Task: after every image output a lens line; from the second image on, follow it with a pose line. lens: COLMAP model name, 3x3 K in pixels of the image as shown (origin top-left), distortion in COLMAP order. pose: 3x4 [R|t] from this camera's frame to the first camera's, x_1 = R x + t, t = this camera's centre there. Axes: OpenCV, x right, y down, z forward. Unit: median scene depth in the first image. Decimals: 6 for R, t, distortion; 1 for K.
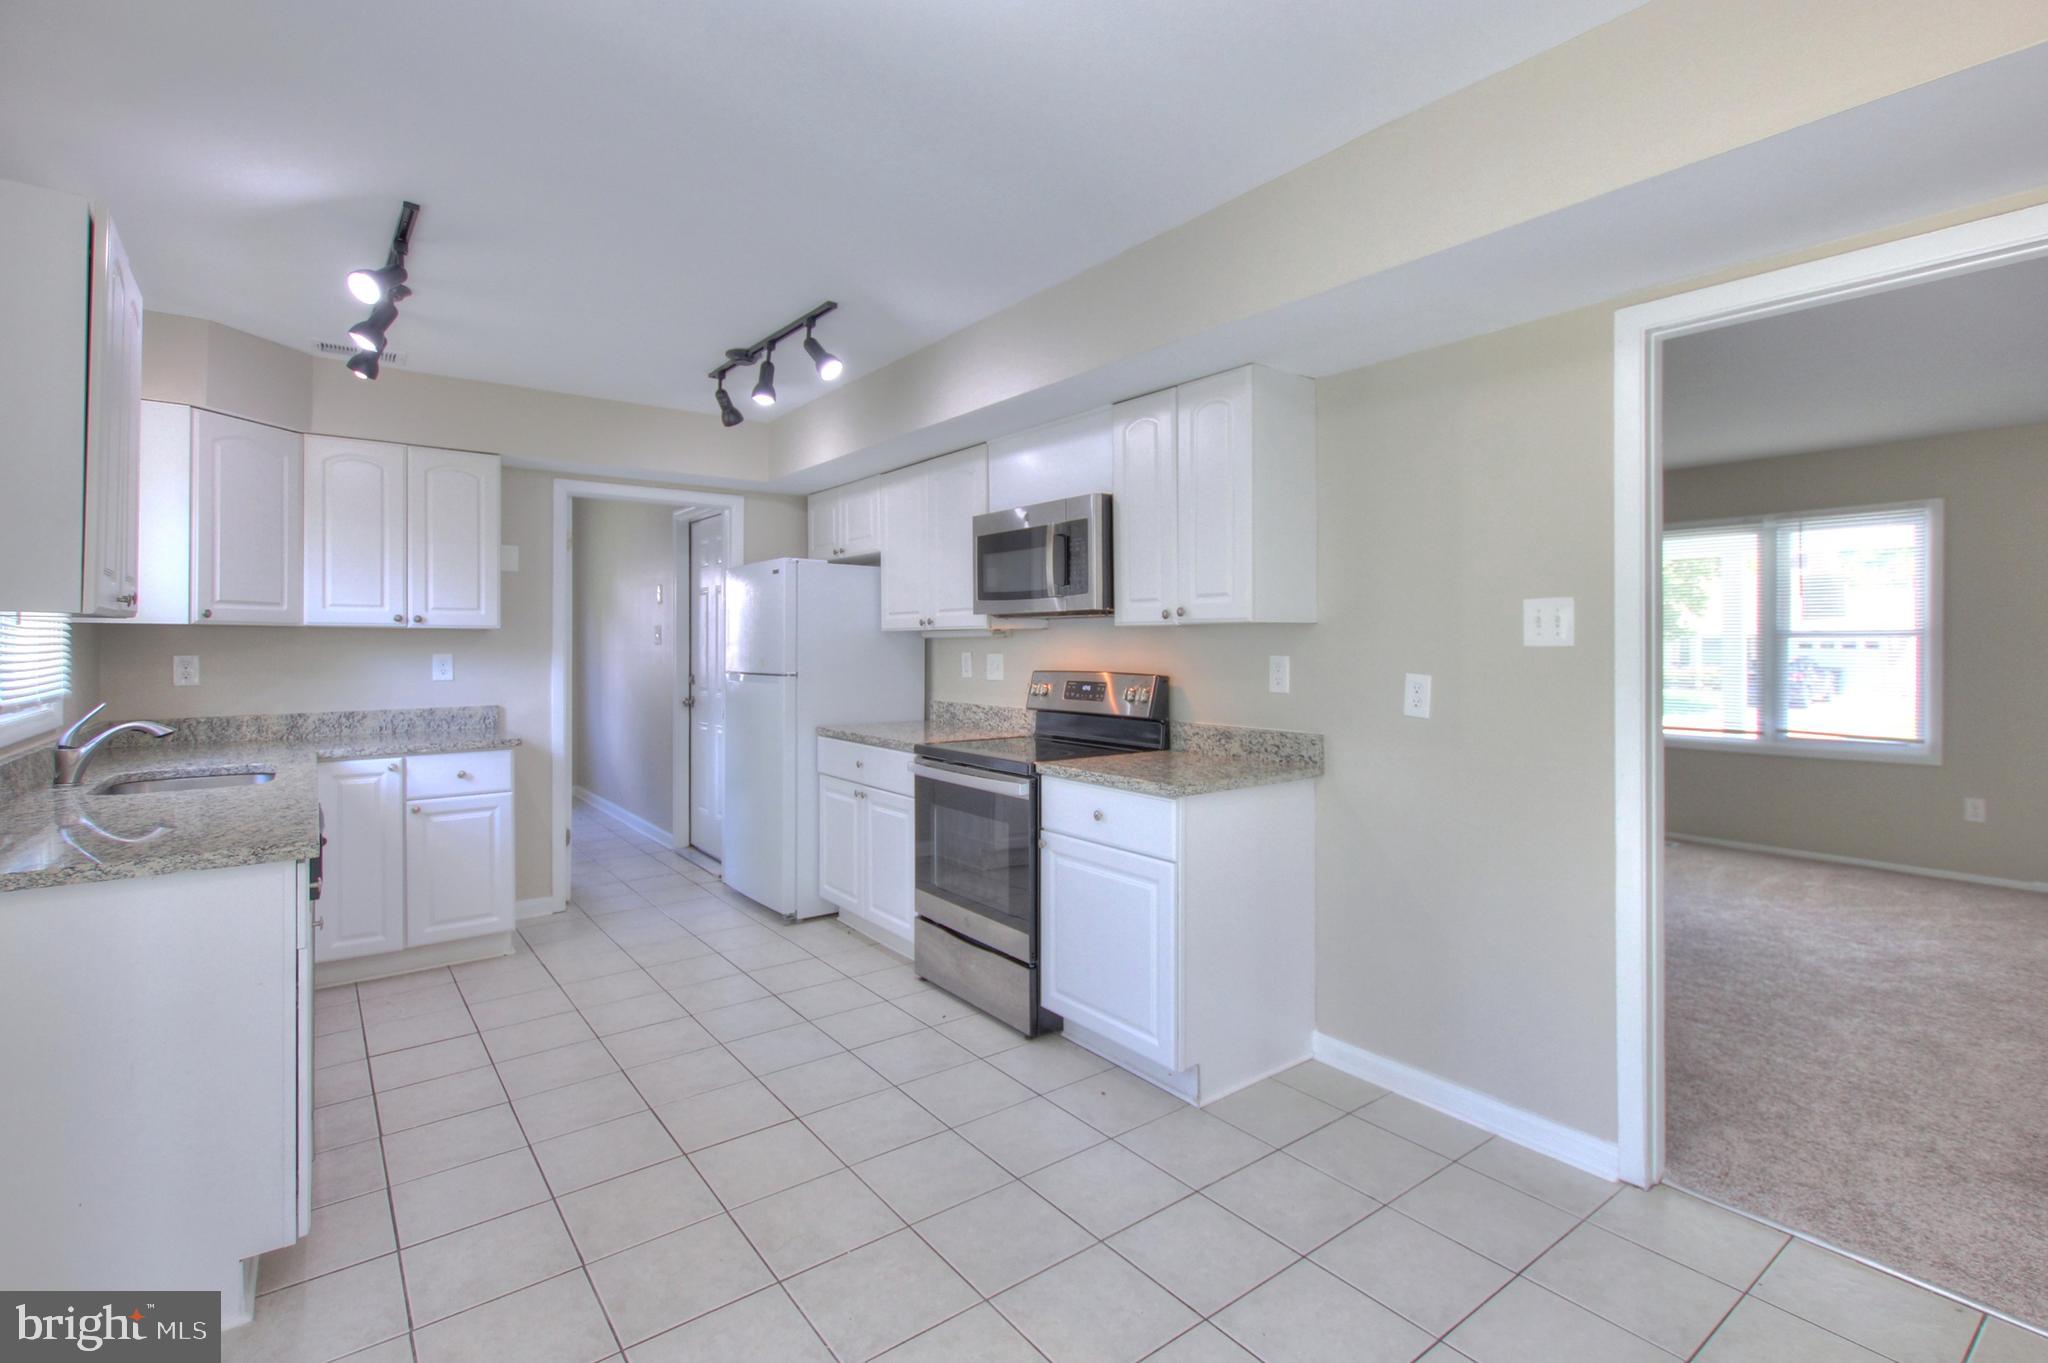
lens RADIAL K [[964.1, 0, 1029.8], [0, 964.1, 650.9], [0, 0, 1]] dist [0.002832, -0.000036]
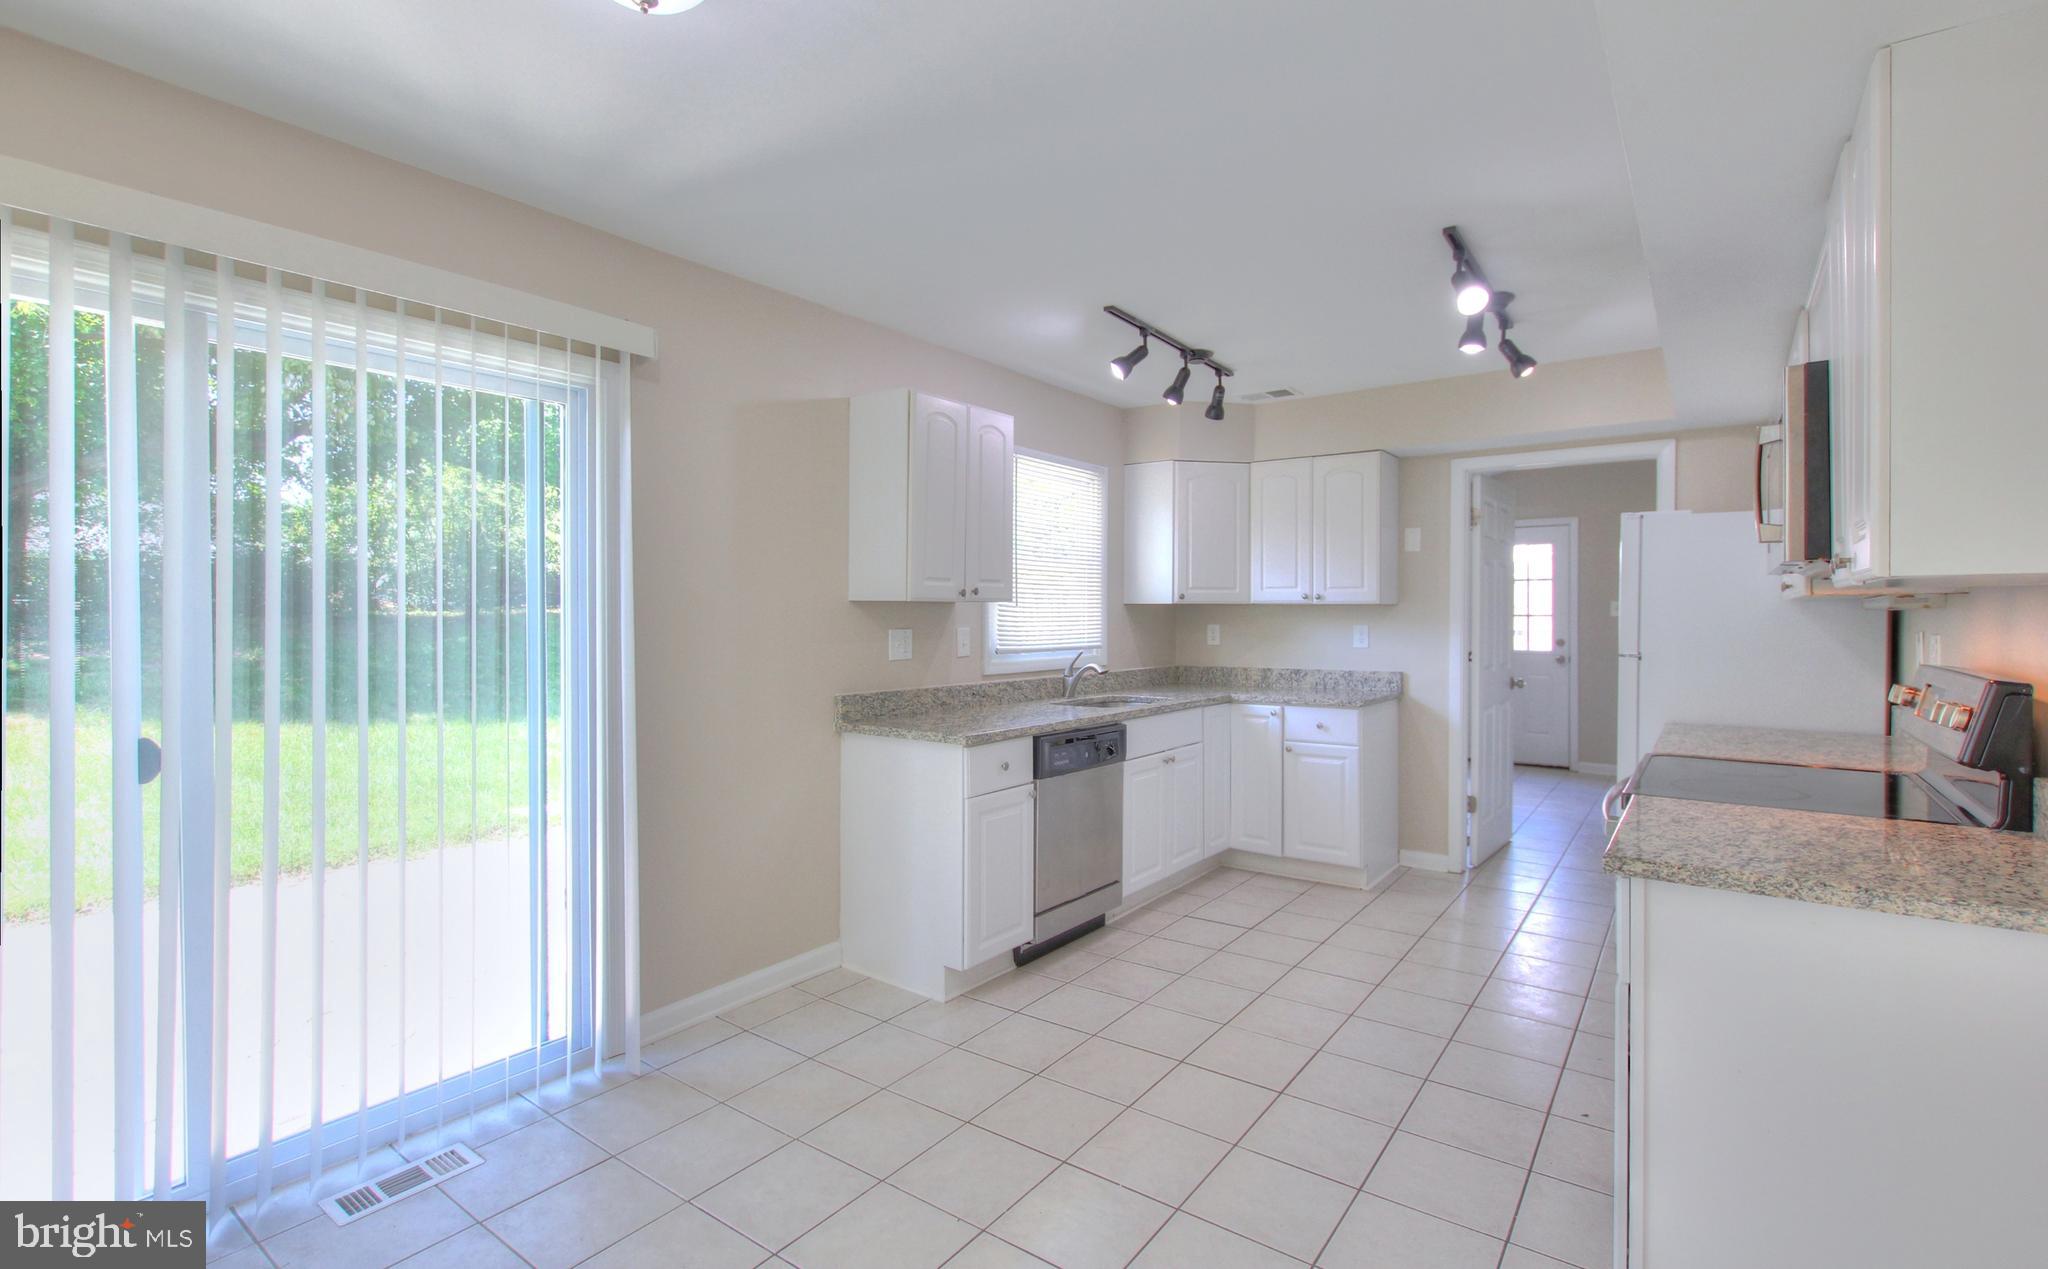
lens RADIAL K [[922.8, 0, 1040.5], [0, 922.8, 624.2], [0, 0, 1]] dist [0.002092, 0.000119]
pose [[0.292511, 0.009724, -0.956213, 0.395283], [-0.008661, 0.999934, 0.007519, -0.003895], [0.956223, 0.006082, 0.292576, 0.317879]]
